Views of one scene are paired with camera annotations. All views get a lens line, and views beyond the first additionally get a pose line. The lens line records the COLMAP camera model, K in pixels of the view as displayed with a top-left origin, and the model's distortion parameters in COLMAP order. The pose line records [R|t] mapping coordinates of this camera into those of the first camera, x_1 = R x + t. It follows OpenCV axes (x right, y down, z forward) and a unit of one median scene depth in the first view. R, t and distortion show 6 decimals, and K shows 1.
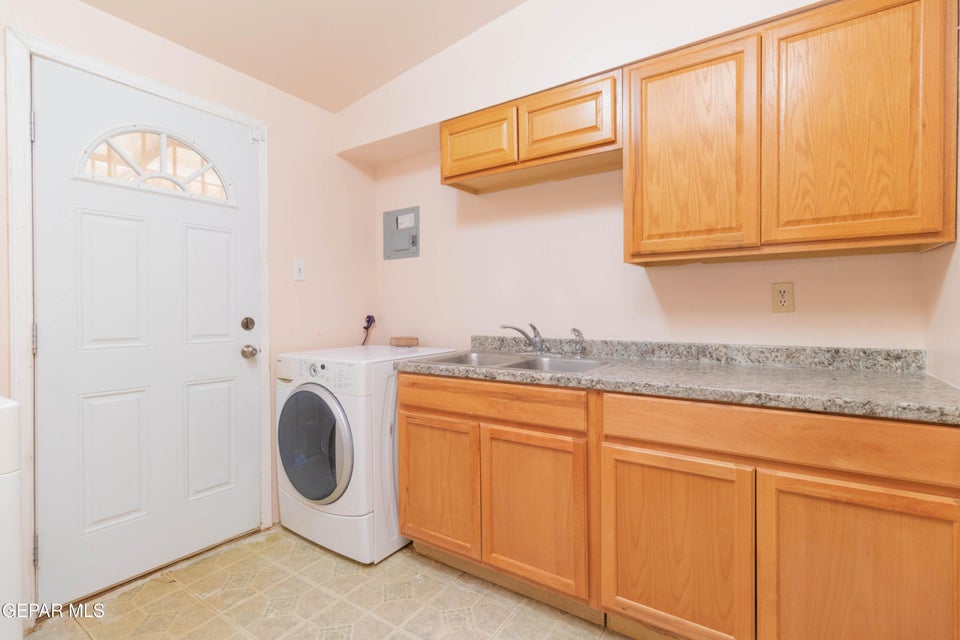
lens RADIAL K [[444.0, 0, 480.1], [0, 444.0, 313.9], [0, 0, 1]] dist [0.002356, 0.000152]
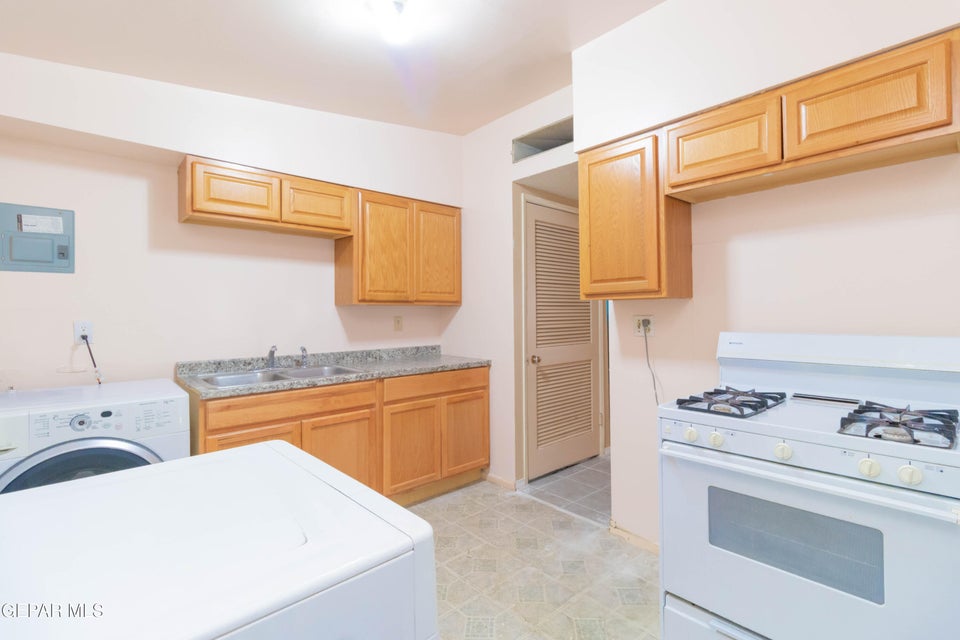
lens RADIAL K [[444.0, 0, 484.0], [0, 444.0, 312.8], [0, 0, 1]] dist [0.002356, 0.000152]
pose [[0.235937, 0.006095, 0.971749, -1.171830], [0.015098, 0.999837, -0.009937, -0.059879], [-0.971651, 0.017016, 0.235806, 0.136395]]
